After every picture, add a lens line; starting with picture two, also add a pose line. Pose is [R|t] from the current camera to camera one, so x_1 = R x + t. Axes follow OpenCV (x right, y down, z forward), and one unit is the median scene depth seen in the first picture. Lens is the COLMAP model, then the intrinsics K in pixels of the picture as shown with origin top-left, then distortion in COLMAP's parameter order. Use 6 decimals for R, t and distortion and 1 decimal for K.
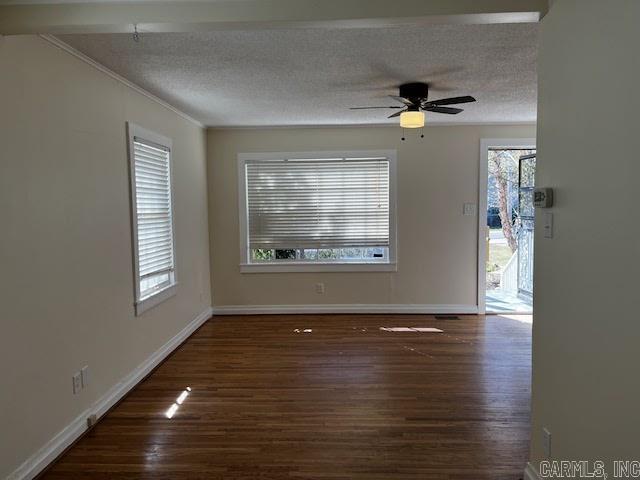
lens RADIAL K [[484.4, 0, 316.8], [0, 484.4, 235.4], [0, 0, 1]] dist [0.054167, -0.058466]
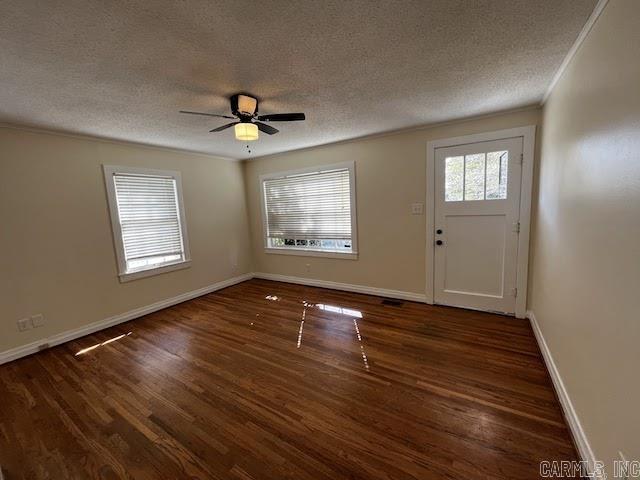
lens RADIAL K [[258.4, 0, 318.0], [0, 258.4, 238.6], [0, 0, 1]] dist [-0.003913, -0.000331]
pose [[0.861044, 0.033710, -0.507411, 0.415033], [0.004335, 0.997278, 0.073610, -0.030017], [0.508511, -0.065581, 0.858554, 0.384282]]
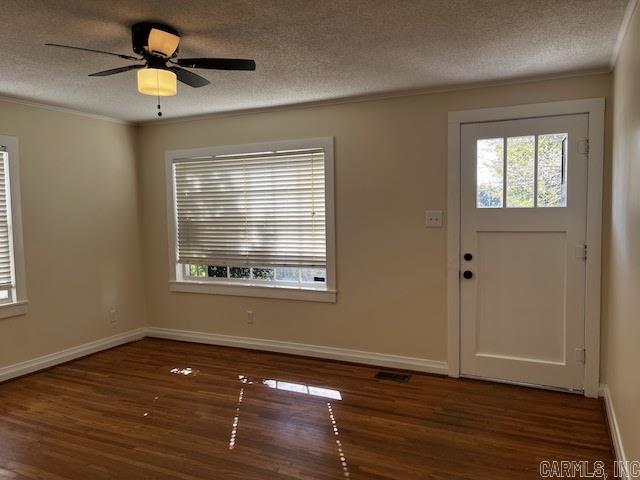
lens RADIAL K [[484.4, 0, 326.1], [0, 484.4, 239.0], [0, 0, 1]] dist [0.054167, -0.058466]
pose [[0.916344, 0.022699, -0.399748, 0.443025], [-0.023194, 0.999725, 0.003599, -0.024114], [0.399720, 0.005974, 0.916618, 0.327415]]
